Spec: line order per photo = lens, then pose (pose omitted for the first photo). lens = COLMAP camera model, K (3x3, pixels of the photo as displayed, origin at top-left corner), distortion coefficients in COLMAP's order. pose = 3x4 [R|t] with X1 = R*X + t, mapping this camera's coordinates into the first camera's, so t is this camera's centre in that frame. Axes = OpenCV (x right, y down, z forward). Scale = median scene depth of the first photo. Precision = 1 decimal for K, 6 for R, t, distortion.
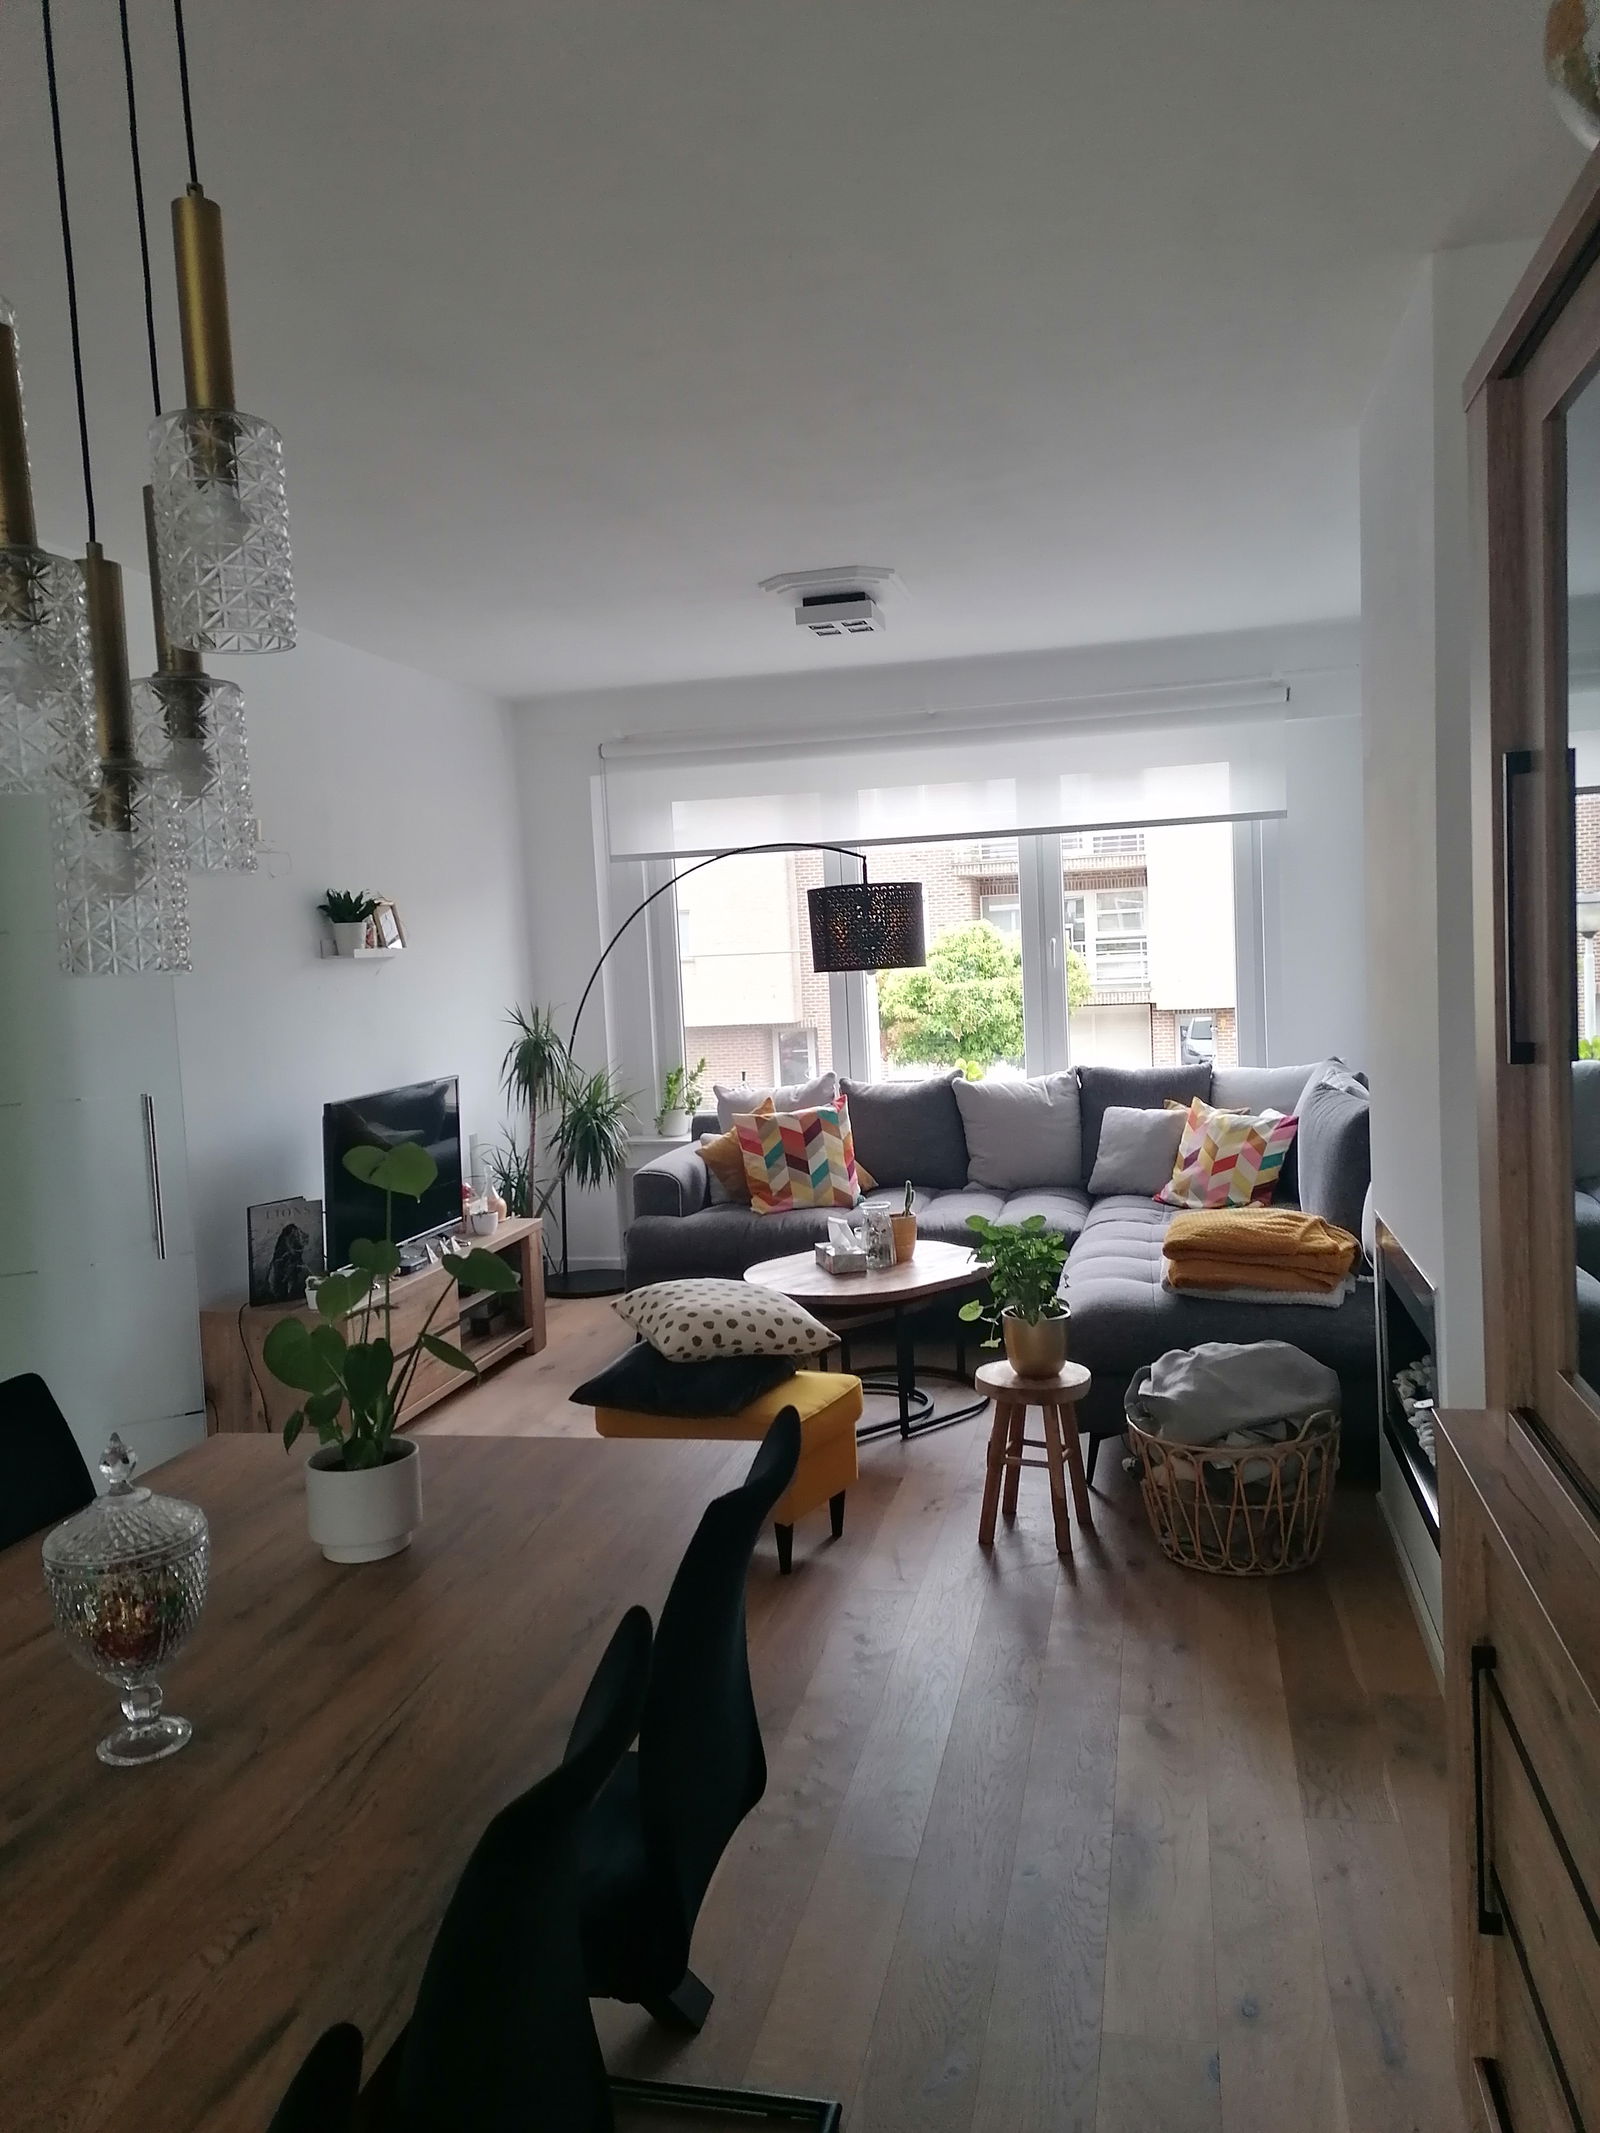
lens RADIAL K [[1584.5, 0, 800.0], [0, 1584.5, 1066.5], [0, 0, 1]] dist [0.071711, -0.000453]
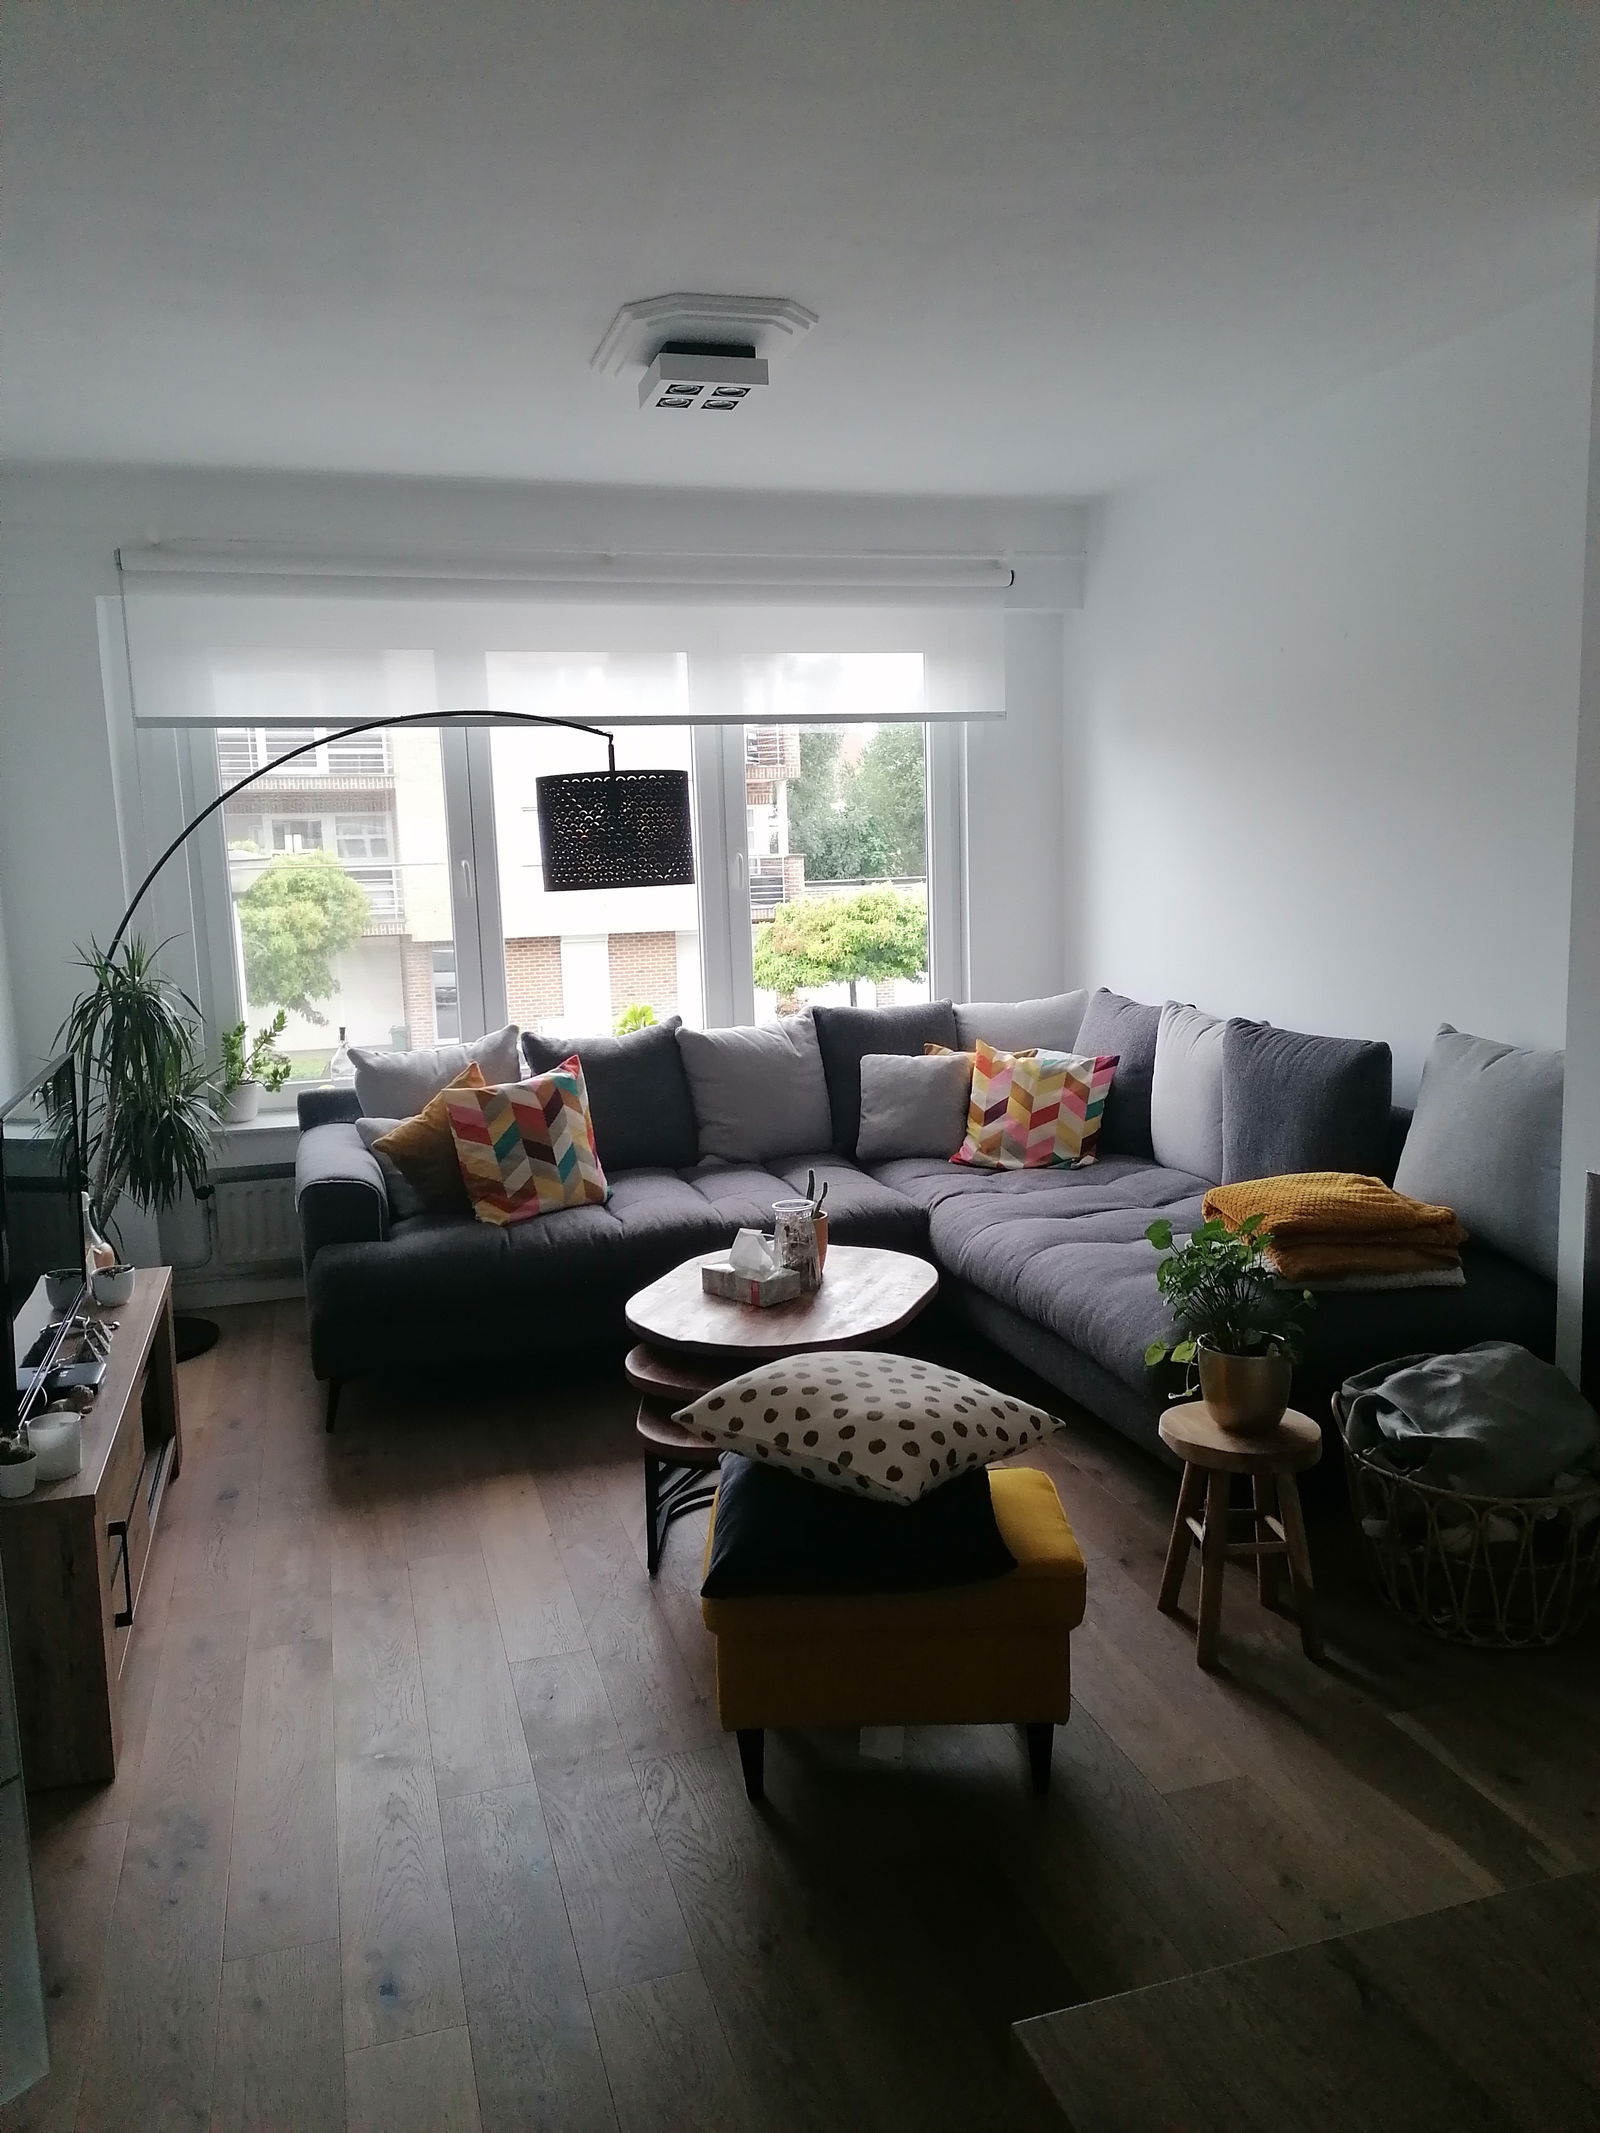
lens RADIAL K [[1584.5, 0, 800.0], [0, 1584.5, 1066.5], [0, 0, 1]] dist [0.071711, -0.000453]
pose [[0.868950, -0.049957, 0.492372, -0.256950], [0.029105, 0.998329, 0.049927, -0.011383], [-0.494044, -0.029054, 0.868951, 0.300810]]
